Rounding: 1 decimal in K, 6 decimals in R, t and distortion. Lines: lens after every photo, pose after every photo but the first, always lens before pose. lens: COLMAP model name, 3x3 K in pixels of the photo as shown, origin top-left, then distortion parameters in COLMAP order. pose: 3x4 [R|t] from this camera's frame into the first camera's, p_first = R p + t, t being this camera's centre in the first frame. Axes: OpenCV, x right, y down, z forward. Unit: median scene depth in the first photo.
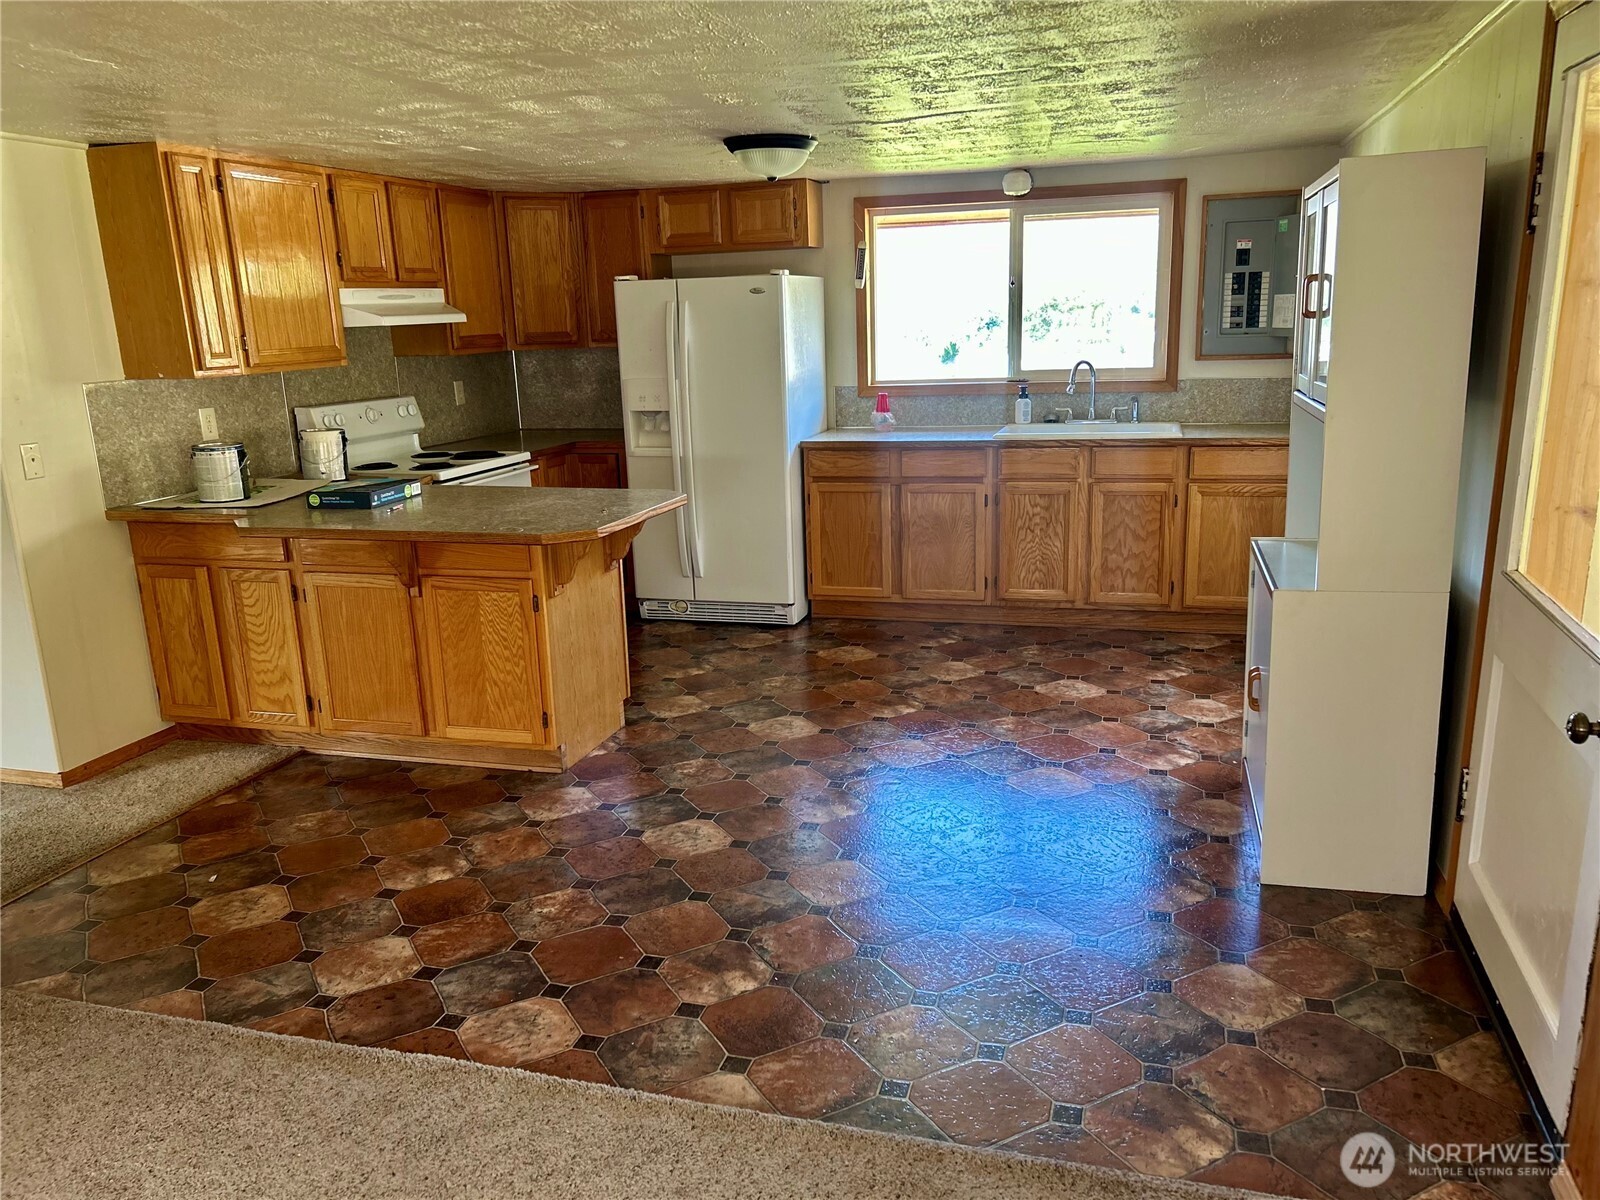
lens RADIAL K [[1213.2, 0, 808.0], [0, 1213.2, 594.6], [0, 0, 1]] dist [0.069987, -0.065057]
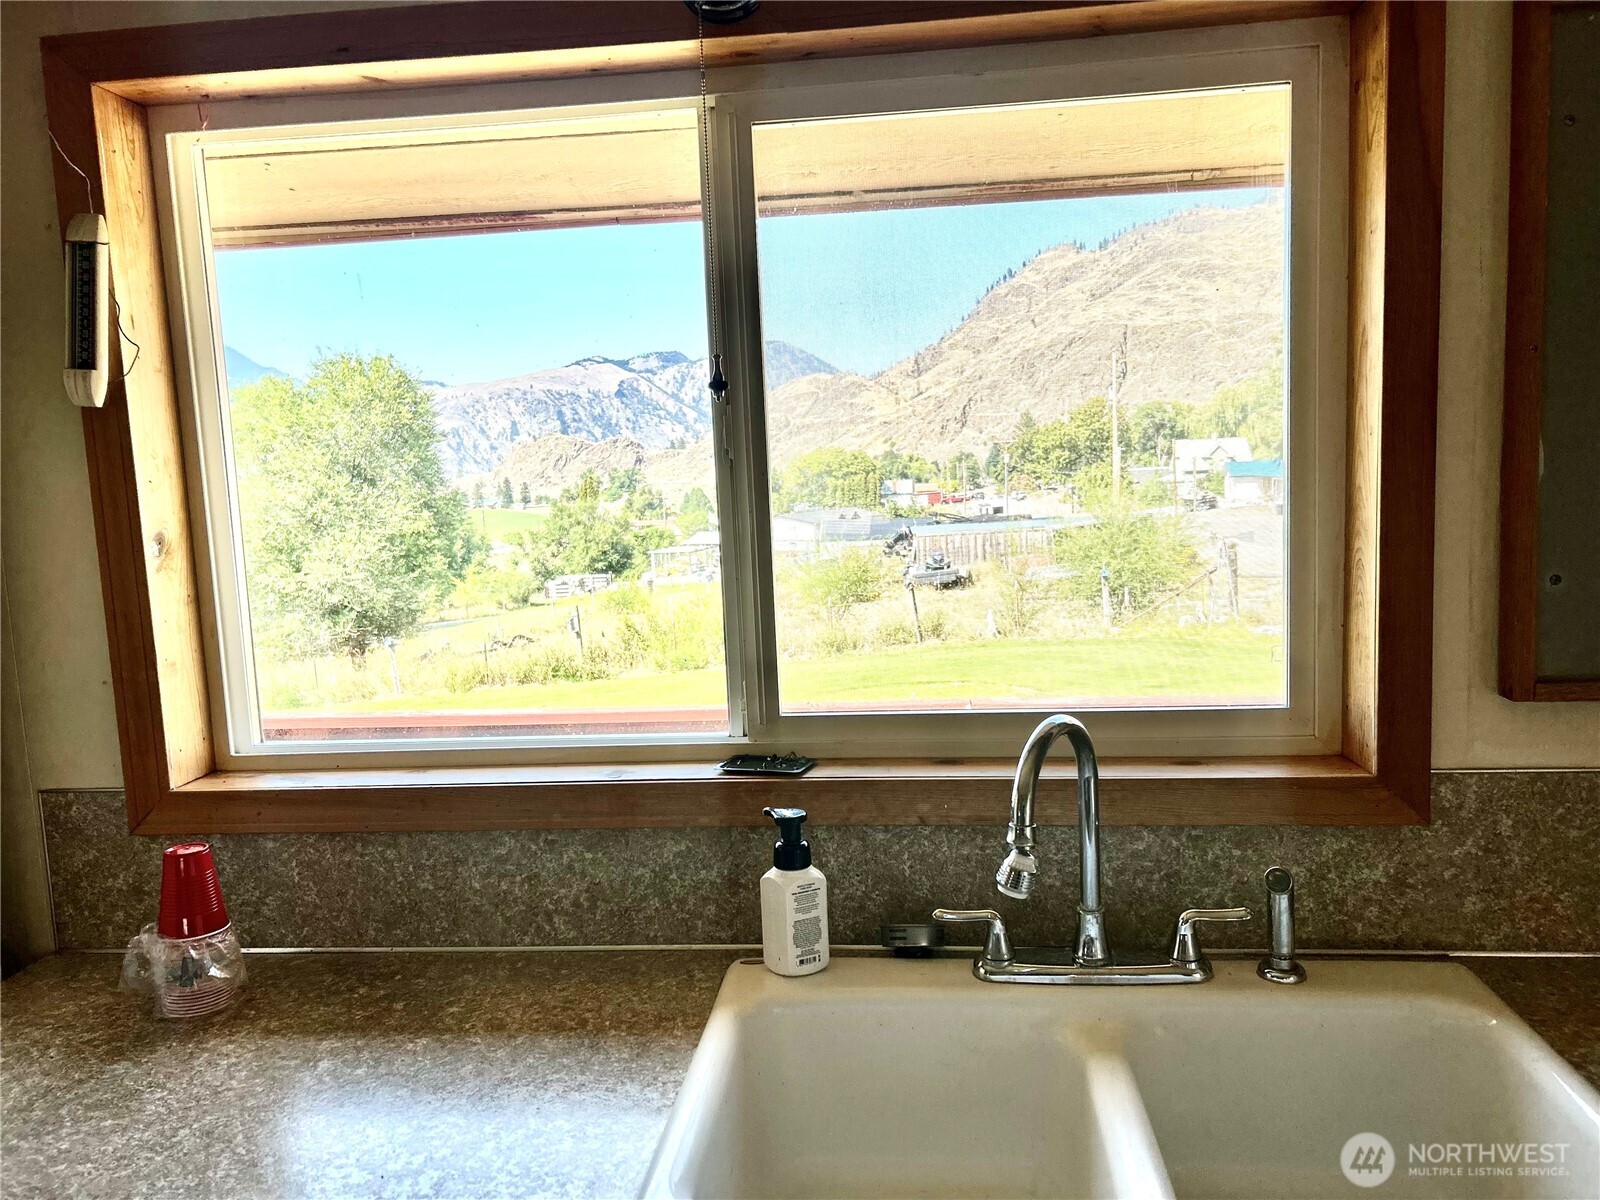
lens RADIAL K [[1213.2, 0, 808.0], [0, 1213.2, 594.6], [0, 0, 1]] dist [0.069987, -0.065057]
pose [[0.984292, -0.027765, 0.174349, 0.140175], [0.050619, 0.990477, -0.128035, -0.180918], [-0.169134, 0.134849, 0.976324, 0.762933]]
